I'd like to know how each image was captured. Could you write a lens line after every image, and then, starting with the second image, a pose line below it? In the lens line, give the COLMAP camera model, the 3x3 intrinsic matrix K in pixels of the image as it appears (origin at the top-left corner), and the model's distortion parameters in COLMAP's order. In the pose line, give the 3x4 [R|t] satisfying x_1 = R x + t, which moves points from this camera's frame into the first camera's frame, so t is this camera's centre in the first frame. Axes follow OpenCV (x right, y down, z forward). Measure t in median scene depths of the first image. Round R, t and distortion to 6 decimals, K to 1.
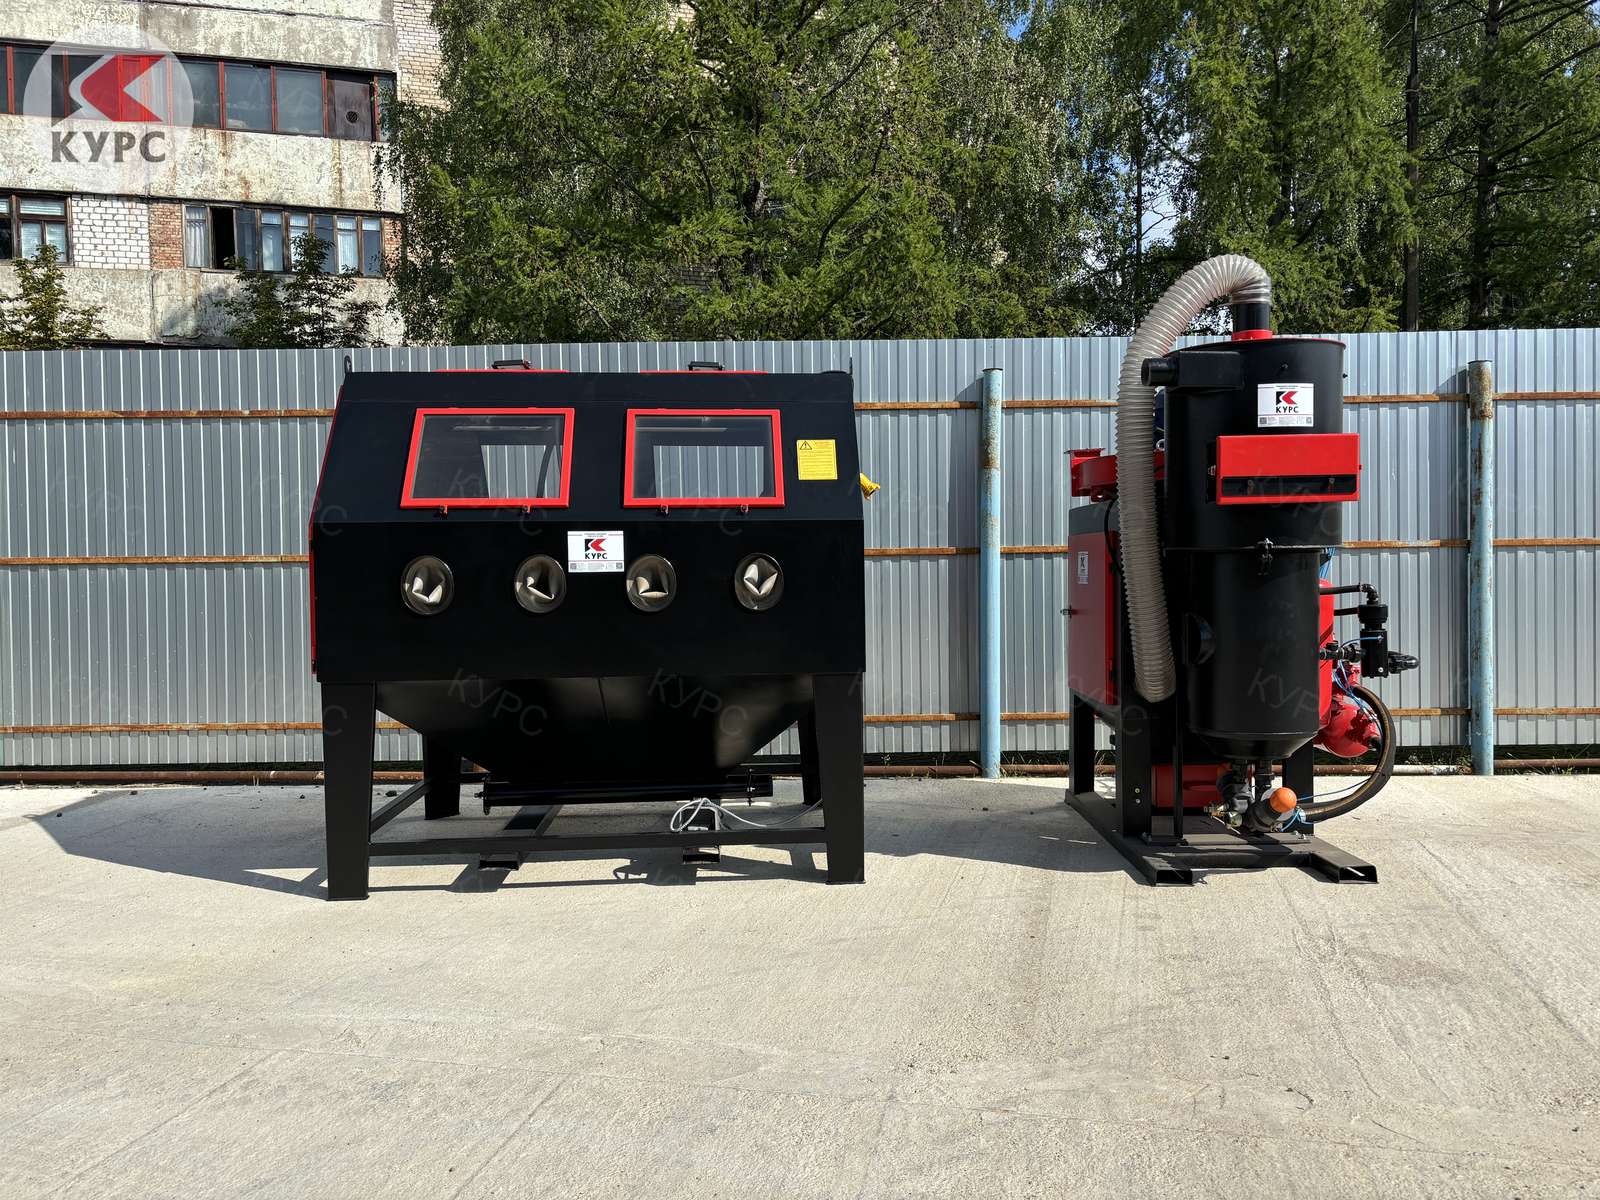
lens RADIAL K [[1238.6, 0, 800.0], [0, 1238.6, 600.0], [0, 0, 1]] dist [0.017371, -0.006530]
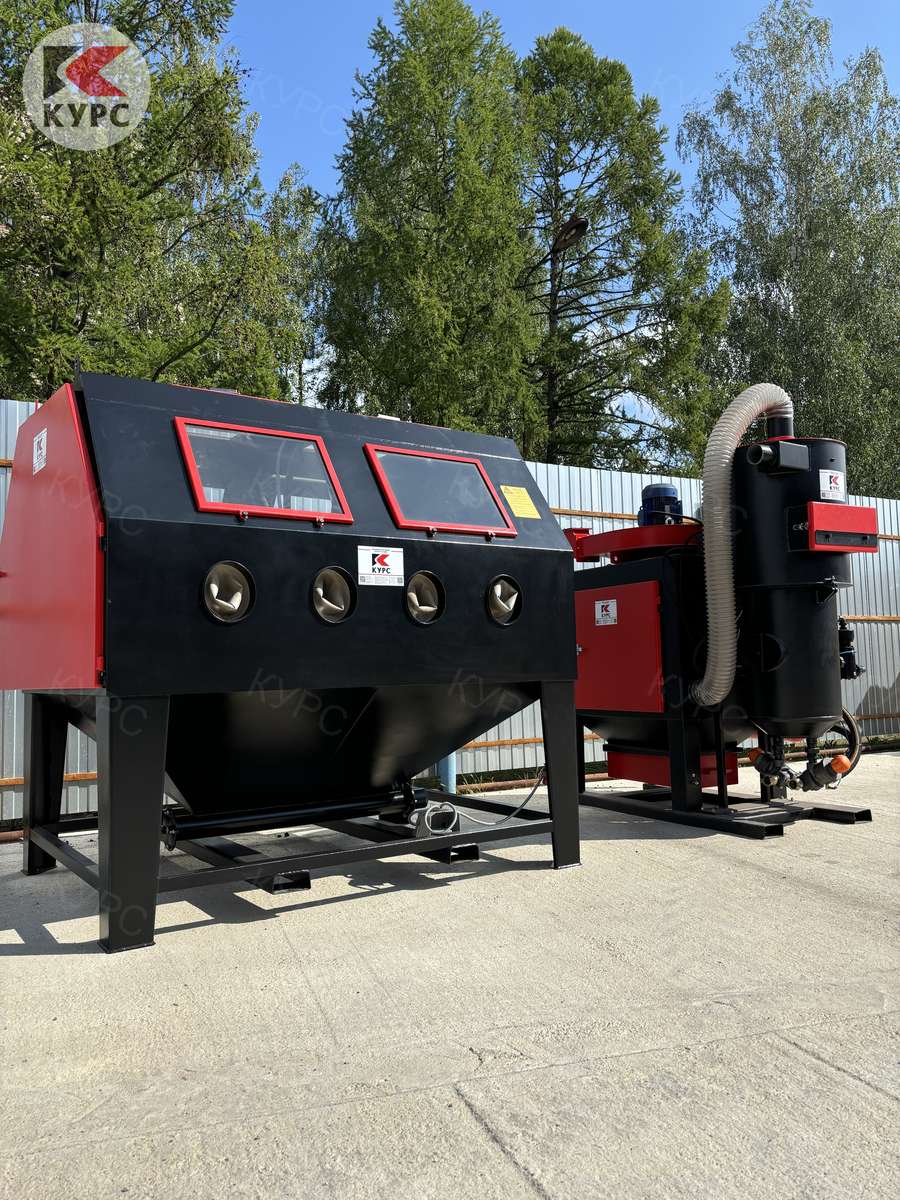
lens RADIAL K [[928.9, 0, 450.0], [0, 928.9, 600.0], [0, 0, 1]] dist [0.017371, -0.006530]
pose [[0.859769, 0.030619, 0.509765, -0.556835], [0.028622, 0.993743, -0.107962, 0.082098], [-0.509881, 0.107413, 0.853513, 0.328199]]
